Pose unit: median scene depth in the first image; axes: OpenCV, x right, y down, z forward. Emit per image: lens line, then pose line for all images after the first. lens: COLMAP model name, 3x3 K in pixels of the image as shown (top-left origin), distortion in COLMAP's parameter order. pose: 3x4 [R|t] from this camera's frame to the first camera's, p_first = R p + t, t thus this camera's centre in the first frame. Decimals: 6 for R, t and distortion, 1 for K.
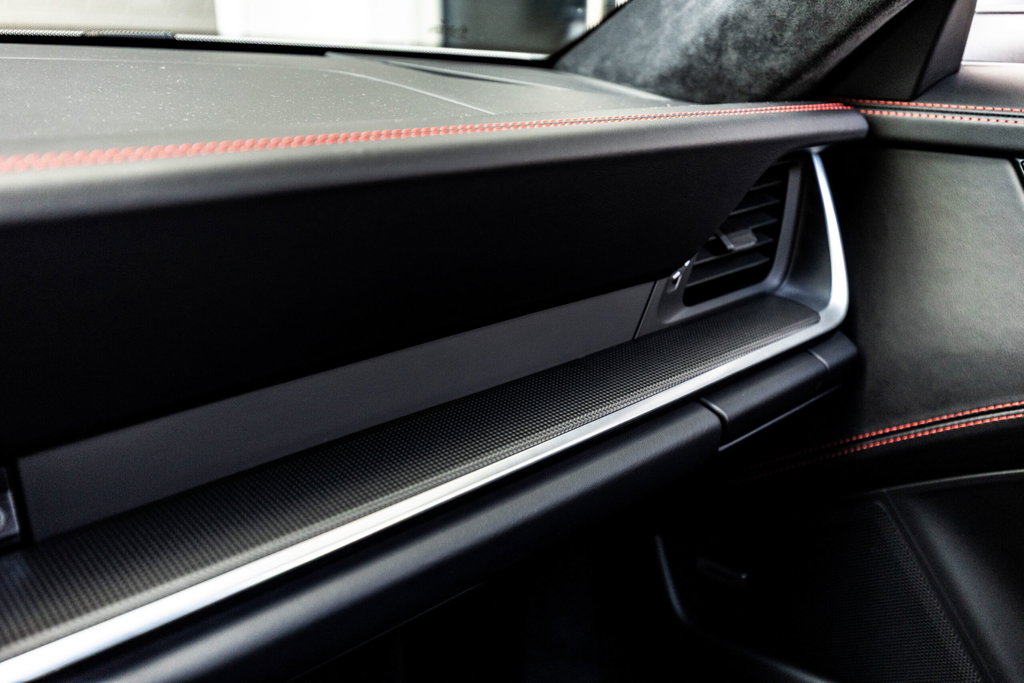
lens RADIAL K [[983.5, 0, 514.2], [0, 983.5, 338.4], [0, 0, 1]] dist [0.008934, 0.000000]
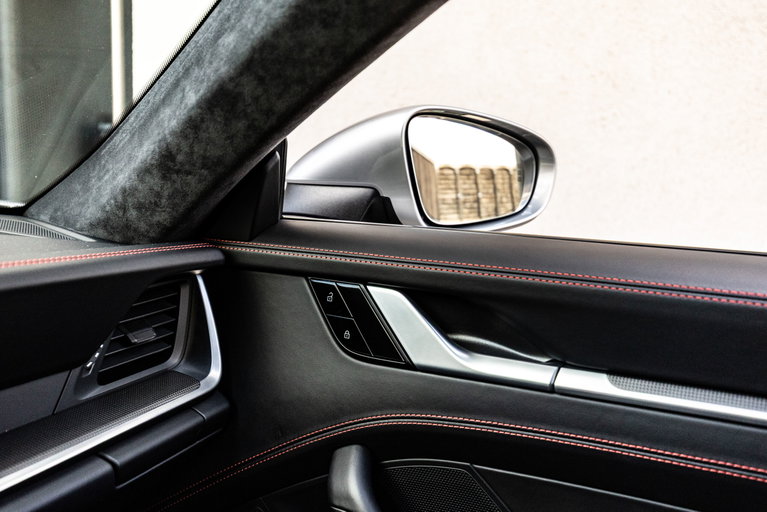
lens RADIAL K [[736.7, 0, 384.9], [0, 736.7, 255.2], [0, 0, 1]] dist [0.008934, 0.000000]
pose [[0.929373, -0.023421, 0.368398, 0.166248], [0.089732, 0.982385, -0.163915, -0.005974], [-0.358070, 0.185395, 0.915104, -0.151615]]
